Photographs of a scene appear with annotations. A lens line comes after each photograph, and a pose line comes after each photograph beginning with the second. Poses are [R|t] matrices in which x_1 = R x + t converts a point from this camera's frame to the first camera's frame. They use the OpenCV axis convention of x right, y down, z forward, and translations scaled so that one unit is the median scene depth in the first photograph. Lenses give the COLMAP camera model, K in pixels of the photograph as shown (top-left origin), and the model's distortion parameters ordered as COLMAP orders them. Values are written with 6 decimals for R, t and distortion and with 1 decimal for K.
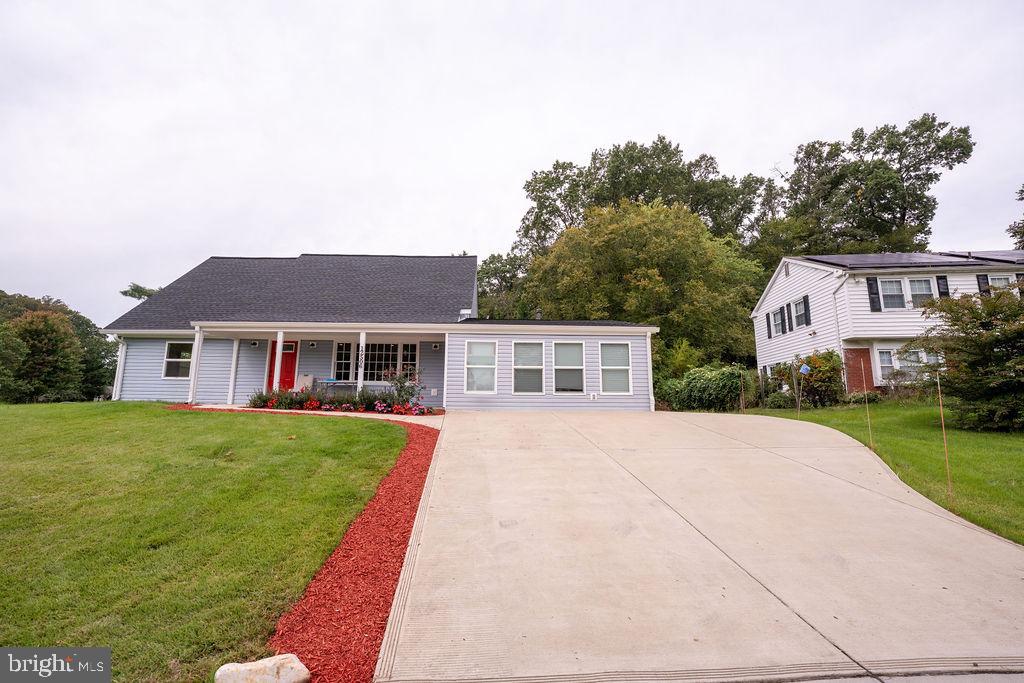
lens RADIAL K [[414.8, 0, 507.2], [0, 414.8, 338.9], [0, 0, 1]] dist [-0.030077, 0.003957]
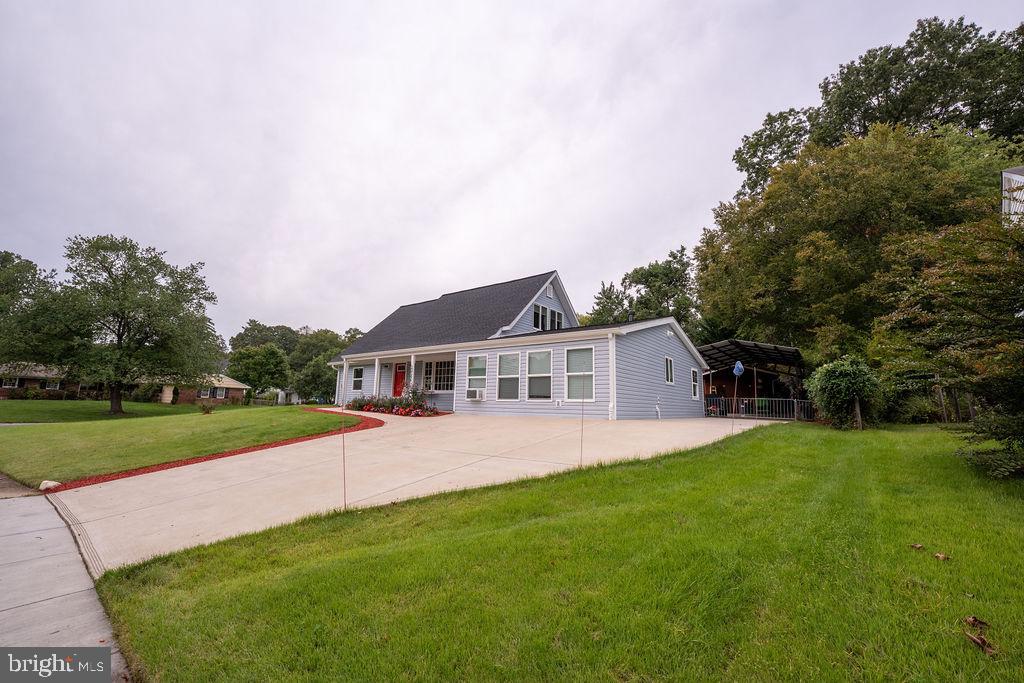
lens RADIAL K [[414.8, 0, 511.0], [0, 414.8, 342.9], [0, 0, 1]] dist [-0.030077, 0.003957]
pose [[0.776668, -0.085568, -0.624071, 0.591206], [0.084293, 0.995938, -0.031651, 0.011507], [0.624245, -0.028022, 0.780726, 0.107771]]
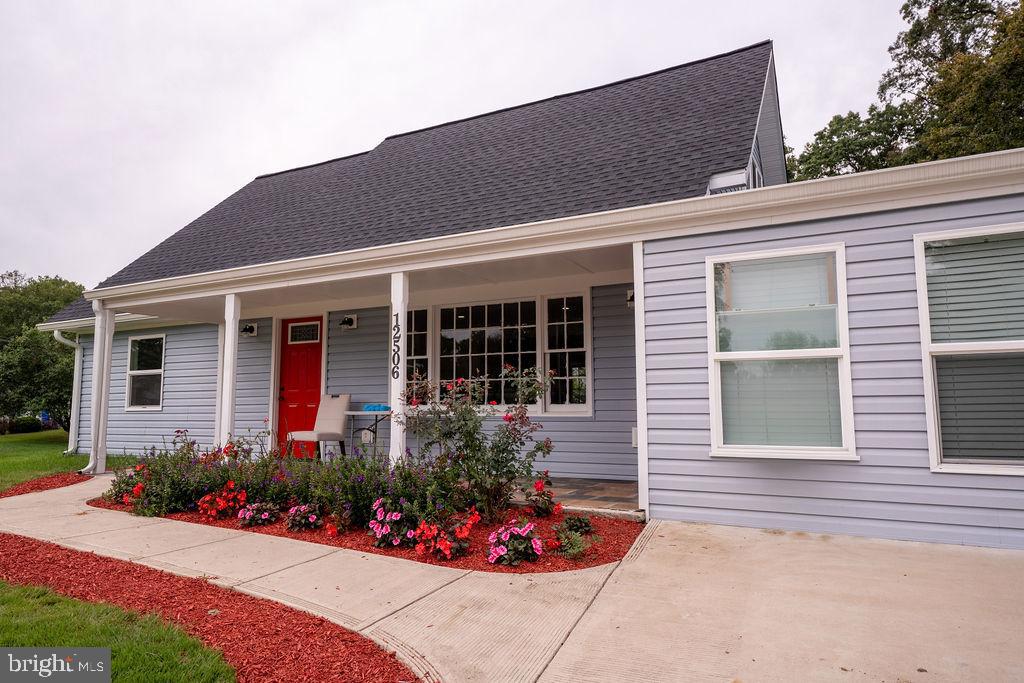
lens RADIAL K [[661.5, 0, 505.7], [0, 661.5, 341.9], [0, 0, 1]] dist [0.029455, -0.000576]
pose [[0.867744, -0.062724, -0.493038, -0.004073], [0.093398, 0.994911, 0.037809, 0.021765], [0.488157, -0.078858, 0.869186, 0.440779]]
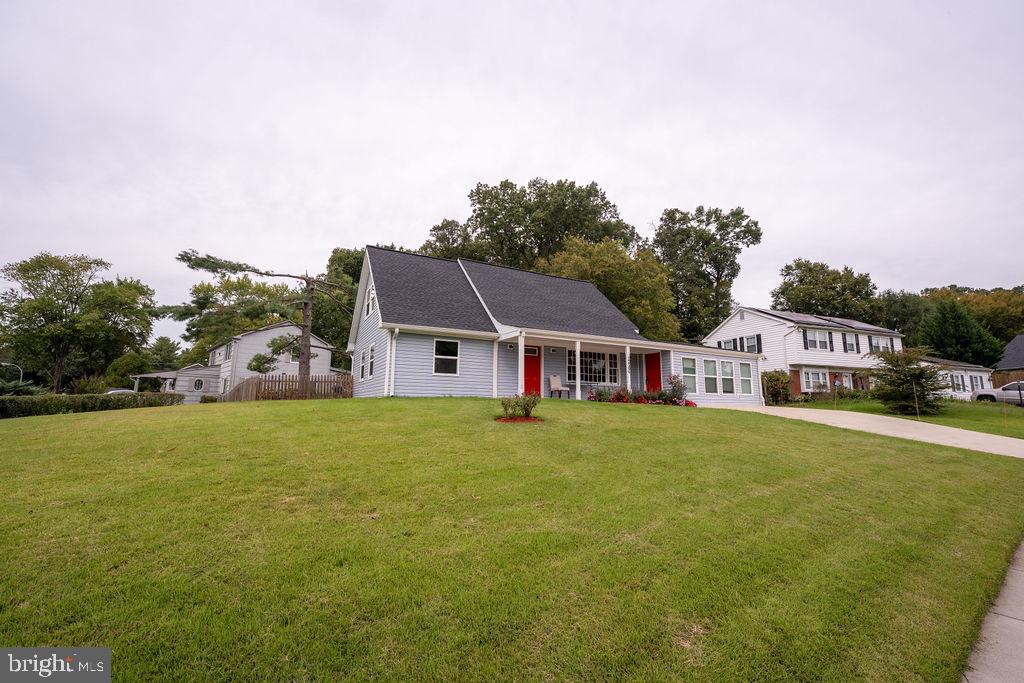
lens RADIAL K [[414.8, 0, 507.8], [0, 414.8, 334.7], [0, 0, 1]] dist [-0.030077, 0.003957]
pose [[0.900093, 0.077889, 0.428680, -0.997324], [-0.078677, 0.996773, -0.015913, -0.001506], [-0.428536, -0.019404, 0.903316, -0.033254]]
